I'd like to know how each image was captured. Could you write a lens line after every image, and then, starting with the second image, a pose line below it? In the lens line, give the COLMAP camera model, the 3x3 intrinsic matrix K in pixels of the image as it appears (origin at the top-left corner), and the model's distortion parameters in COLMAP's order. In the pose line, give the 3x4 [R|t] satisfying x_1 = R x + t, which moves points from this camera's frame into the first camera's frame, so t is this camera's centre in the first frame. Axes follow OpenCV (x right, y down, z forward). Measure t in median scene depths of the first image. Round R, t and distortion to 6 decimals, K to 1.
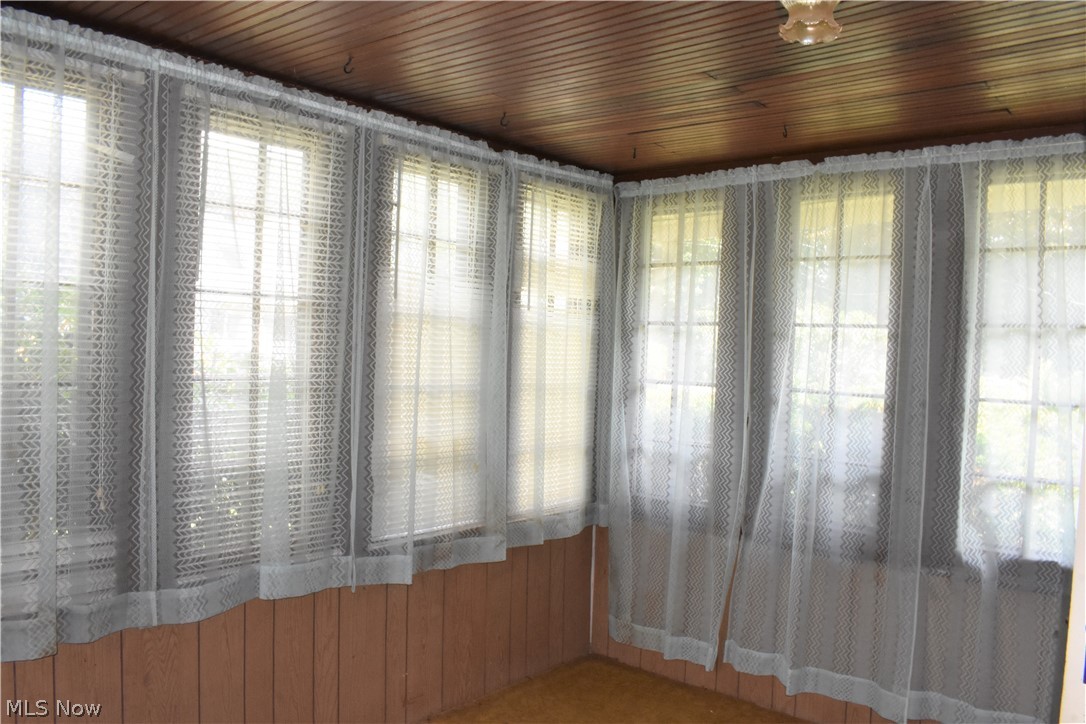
lens RADIAL K [[861.3, 0, 545.6], [0, 861.3, 366.7], [0, 0, 1]] dist [-0.084299, 0.016445]
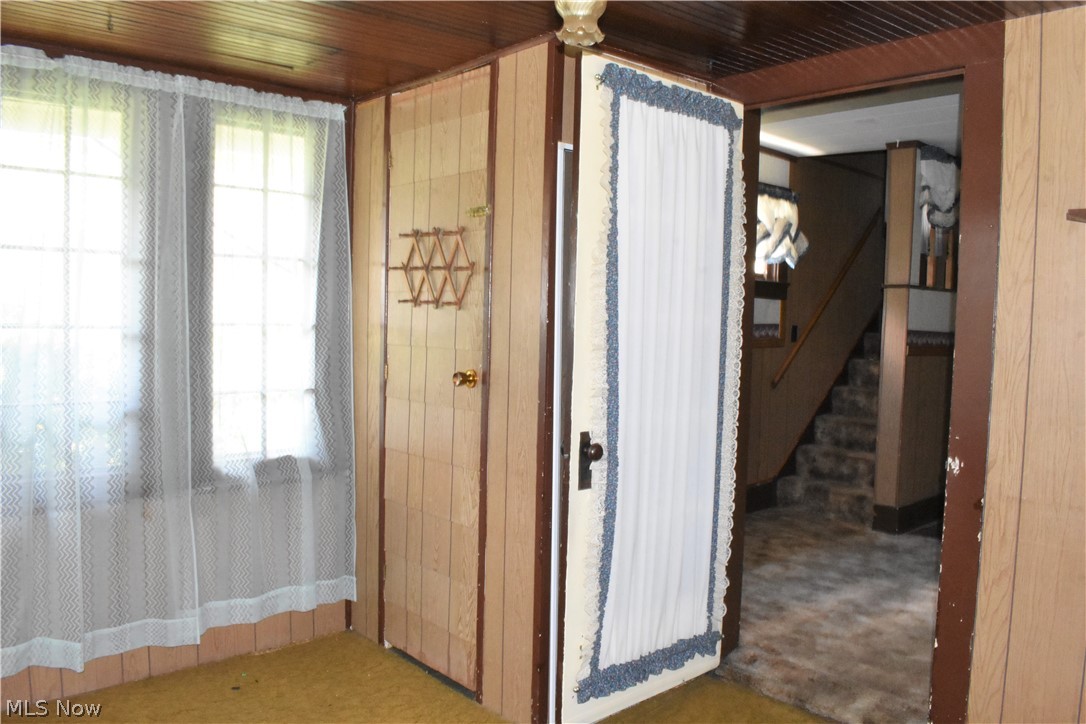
lens RADIAL K [[861.3, 0, 544.8], [0, 861.3, 362.1], [0, 0, 1]] dist [-0.084299, 0.016445]
pose [[0.136900, -0.096977, 0.985826, -0.515758], [-0.005174, 0.995113, 0.098609, -0.023400], [-0.990571, -0.018600, 0.135730, 0.443704]]
